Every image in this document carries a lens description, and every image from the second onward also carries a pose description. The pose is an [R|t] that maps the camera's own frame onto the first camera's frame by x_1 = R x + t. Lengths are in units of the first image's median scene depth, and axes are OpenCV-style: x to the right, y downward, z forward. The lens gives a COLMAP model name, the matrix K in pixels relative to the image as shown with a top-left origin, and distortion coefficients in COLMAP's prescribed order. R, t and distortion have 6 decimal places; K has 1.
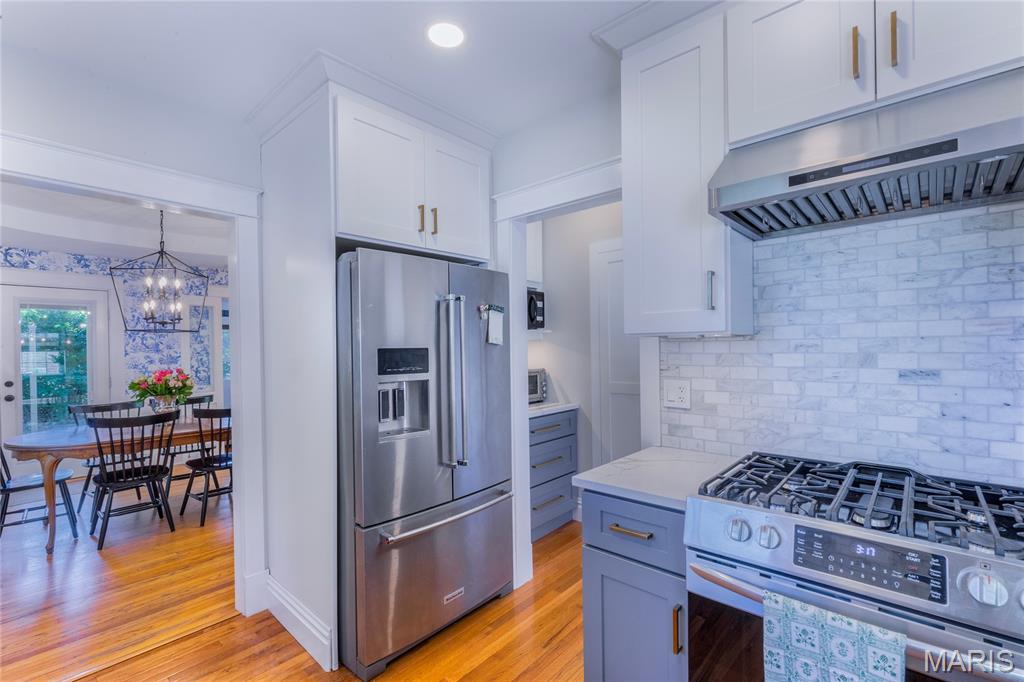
lens RADIAL K [[459.2, 0, 516.0], [0, 459.2, 346.8], [0, 0, 1]] dist [0.009205, -0.002461]
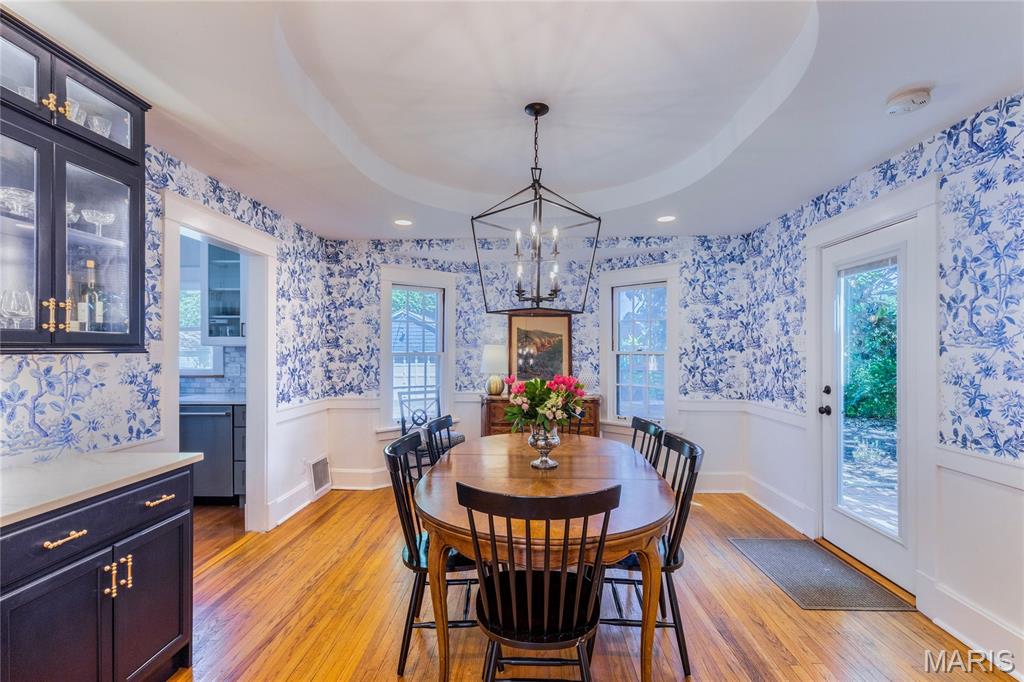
lens RADIAL K [[459.2, 0, 515.2], [0, 459.2, 346.3], [0, 0, 1]] dist [0.009205, -0.002461]
pose [[-0.773819, 0.009279, -0.633339, -1.896145], [0.005979, 0.999955, 0.007345, 0.050656], [0.633378, 0.001897, -0.773840, 7.824193]]
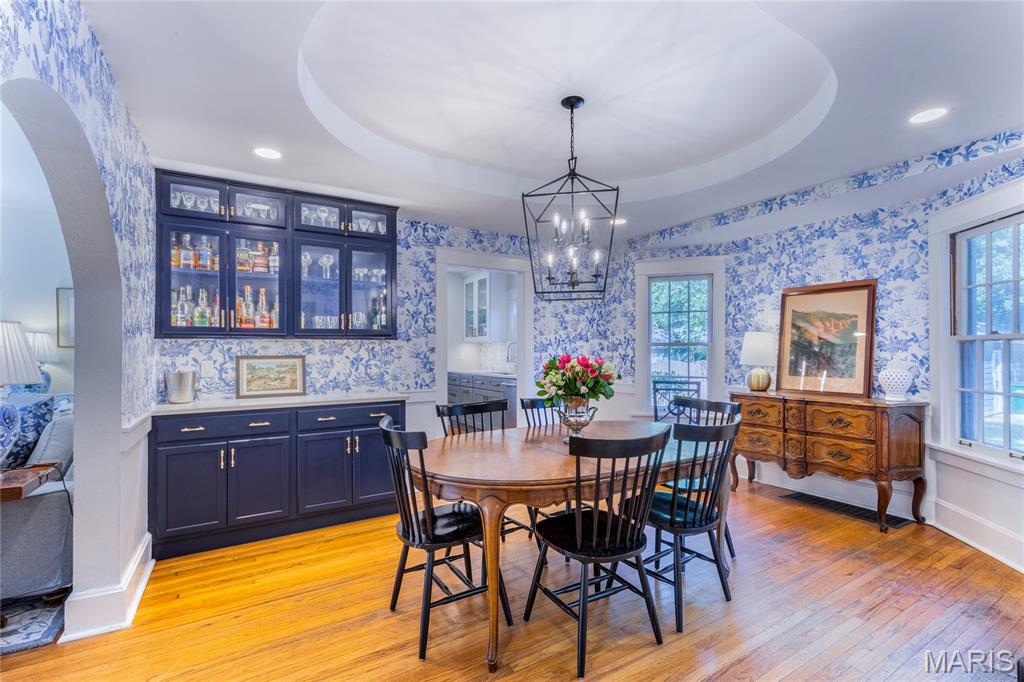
lens RADIAL K [[459.2, 0, 514.7], [0, 459.2, 345.0], [0, 0, 1]] dist [0.009205, -0.002461]
pose [[-0.953153, 0.020261, 0.301809, -3.660909], [0.019136, 0.999795, -0.006685, 0.153590], [-0.301883, -0.000596, -0.953345, 8.430350]]
